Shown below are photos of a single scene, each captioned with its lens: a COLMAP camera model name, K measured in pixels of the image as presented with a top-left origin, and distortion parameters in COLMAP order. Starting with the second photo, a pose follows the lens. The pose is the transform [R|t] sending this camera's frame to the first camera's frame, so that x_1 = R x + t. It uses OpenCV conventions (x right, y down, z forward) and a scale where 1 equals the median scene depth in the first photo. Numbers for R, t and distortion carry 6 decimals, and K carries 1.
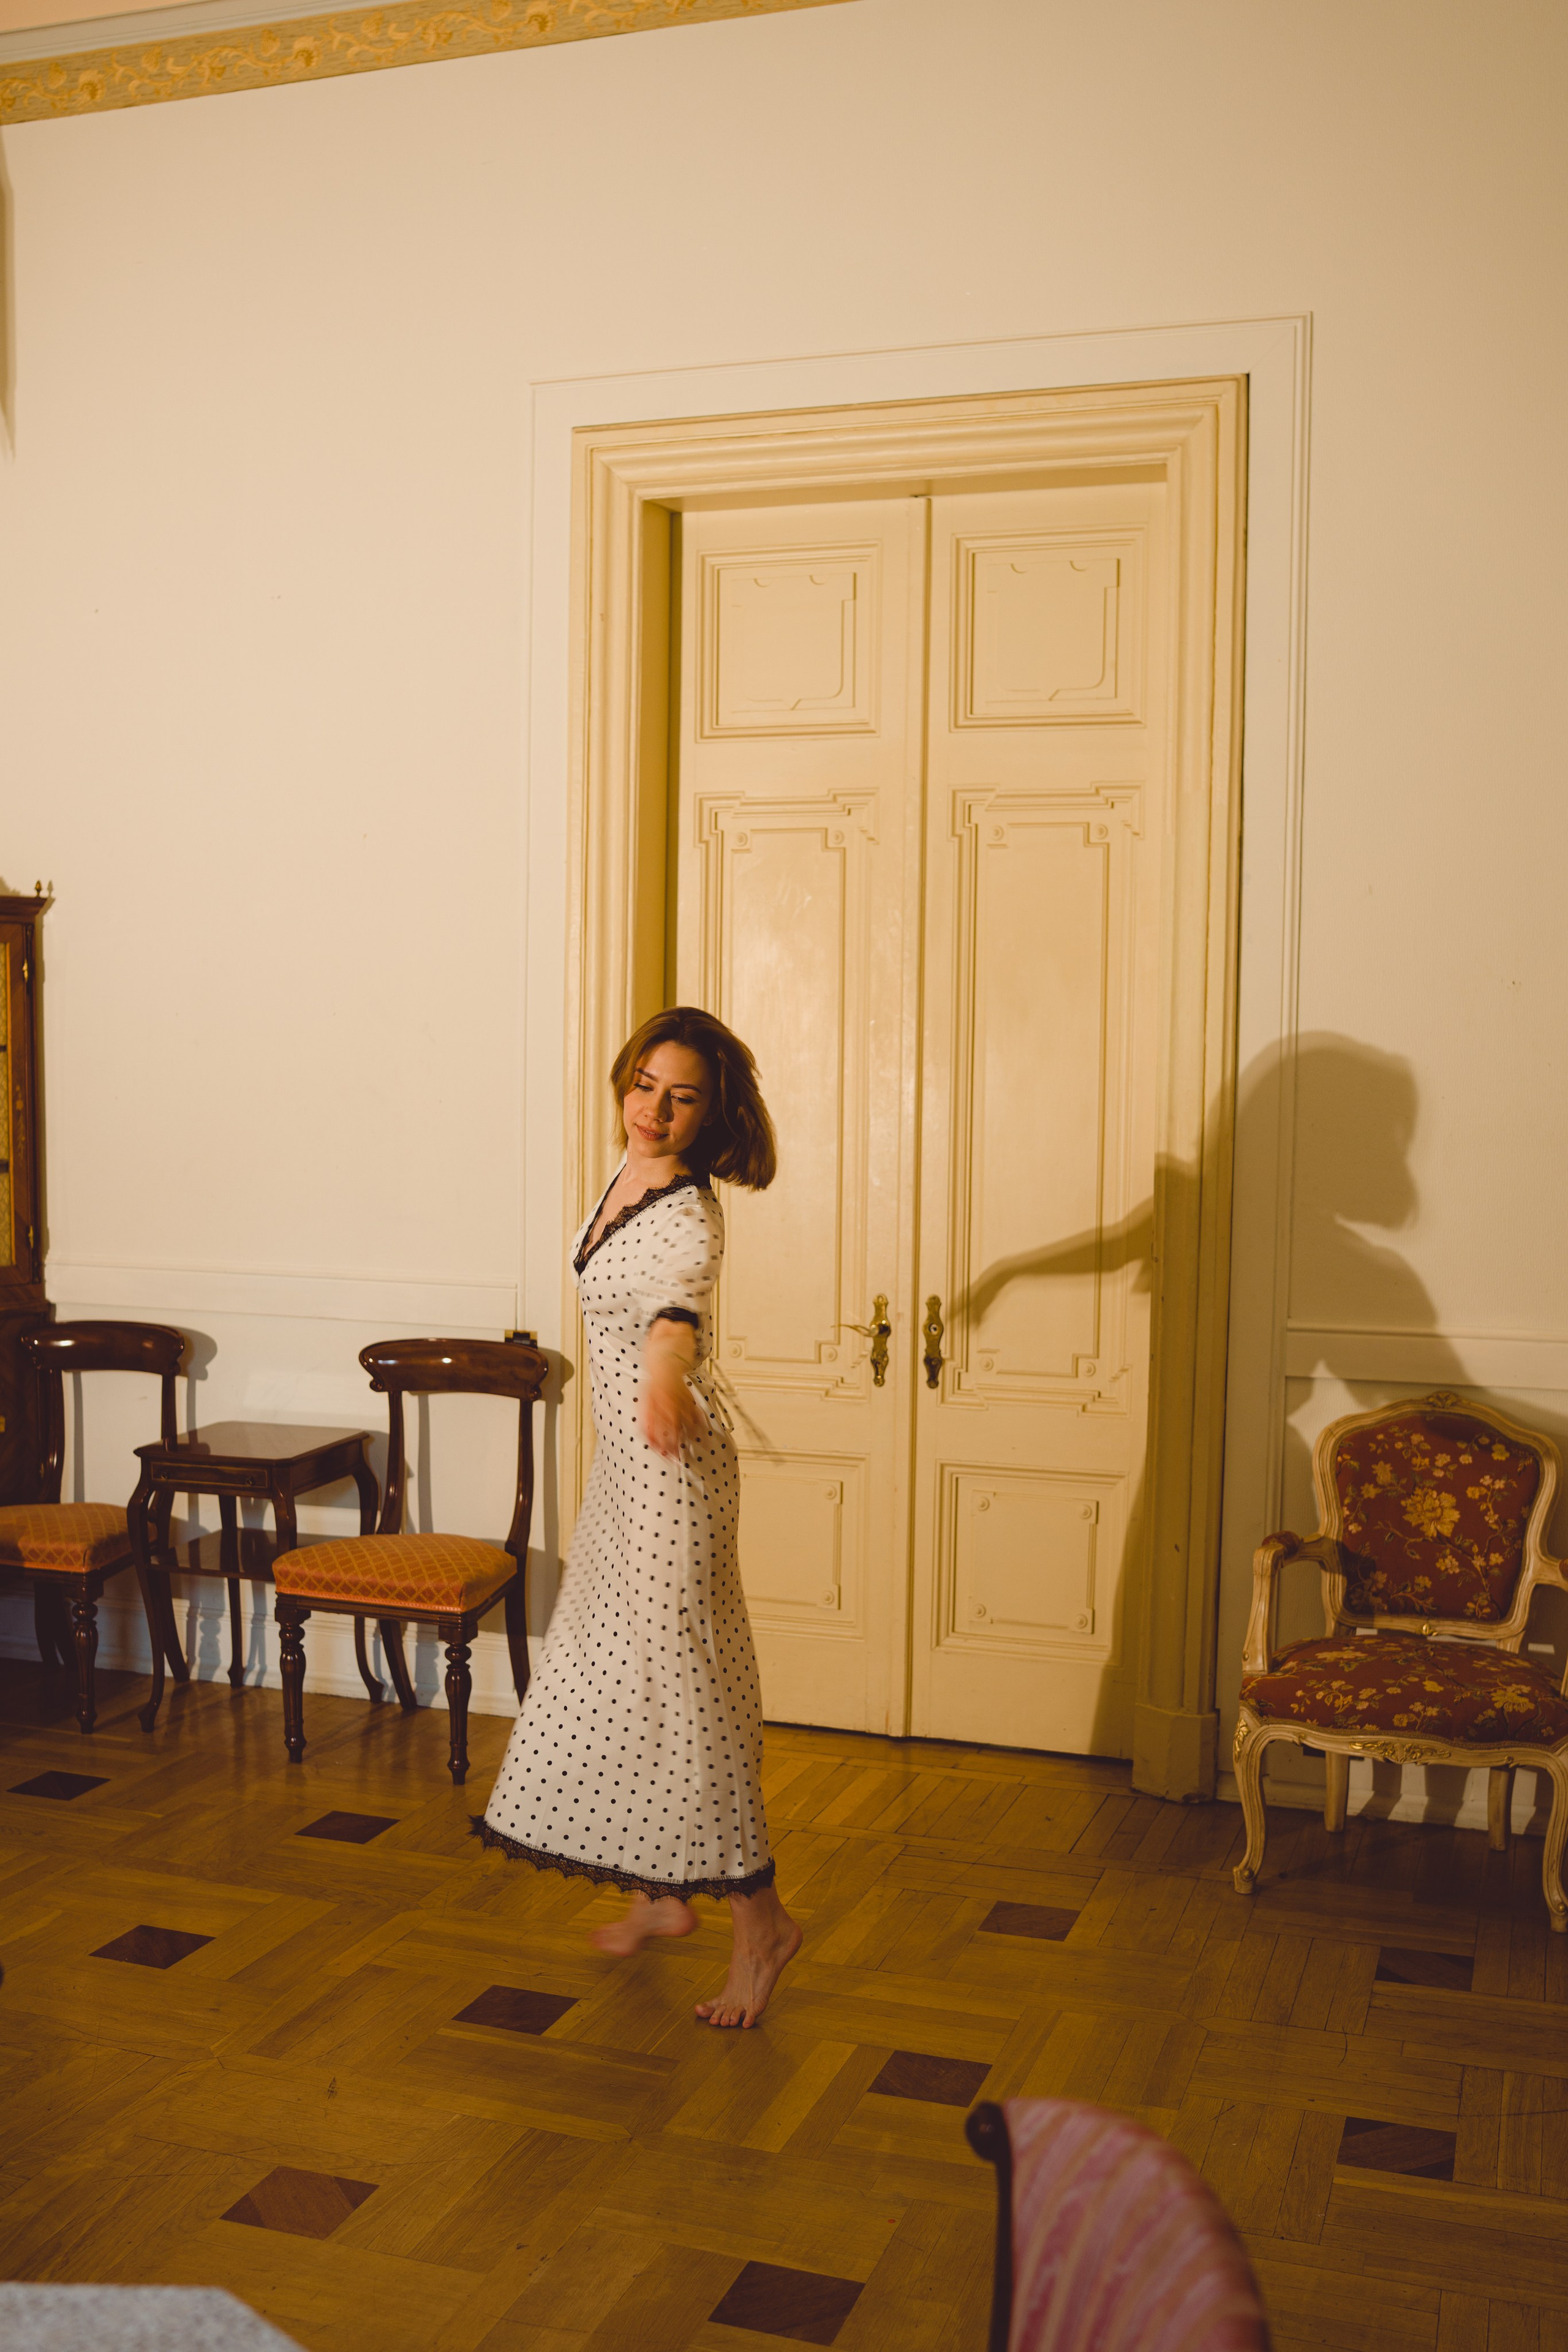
lens RADIAL K [[2470.0, 0, 757.7], [0, 2470.0, 1238.5], [0, 0, 1]] dist [-0.060391, 0.000000]
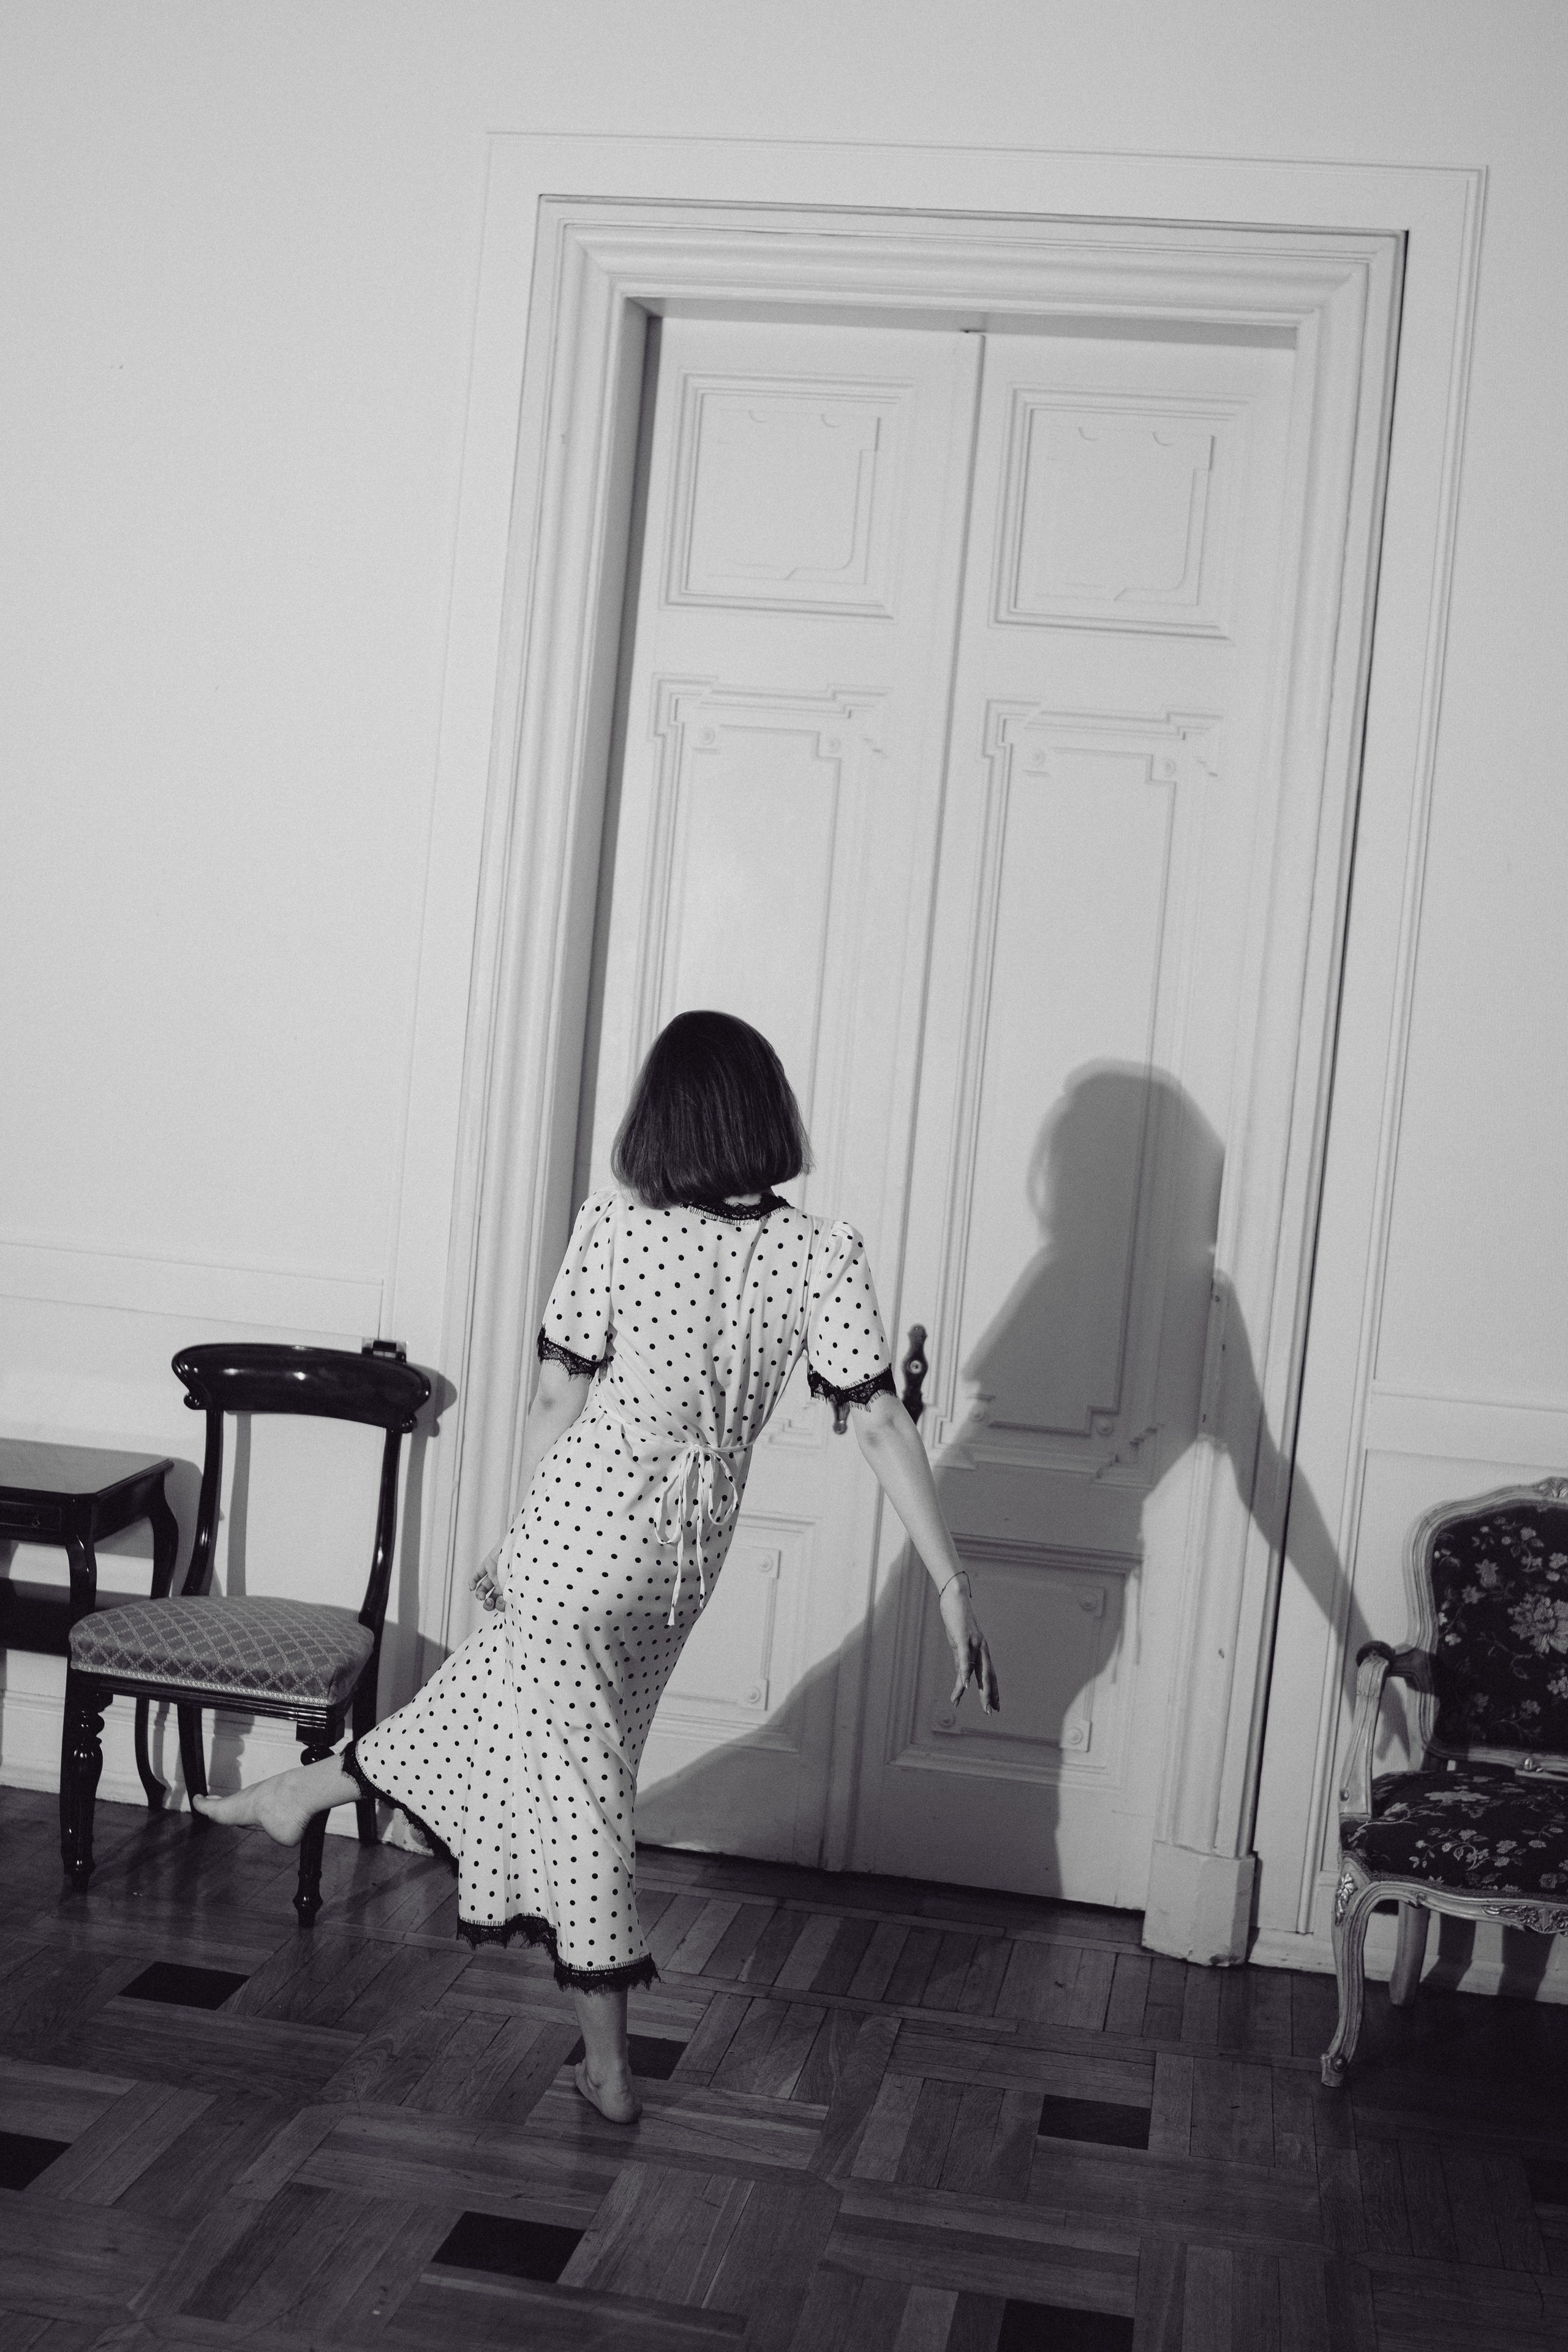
lens RADIAL K [[2966.9, 0, 763.3], [0, 2966.9, 1179.3], [0, 0, 1]] dist [-0.068755, 0.000000]
pose [[0.981477, 0.061479, 0.181450, -0.169992], [-0.060236, 0.998108, -0.012359, -0.009831], [-0.181866, 0.001200, 0.983323, 0.067481]]
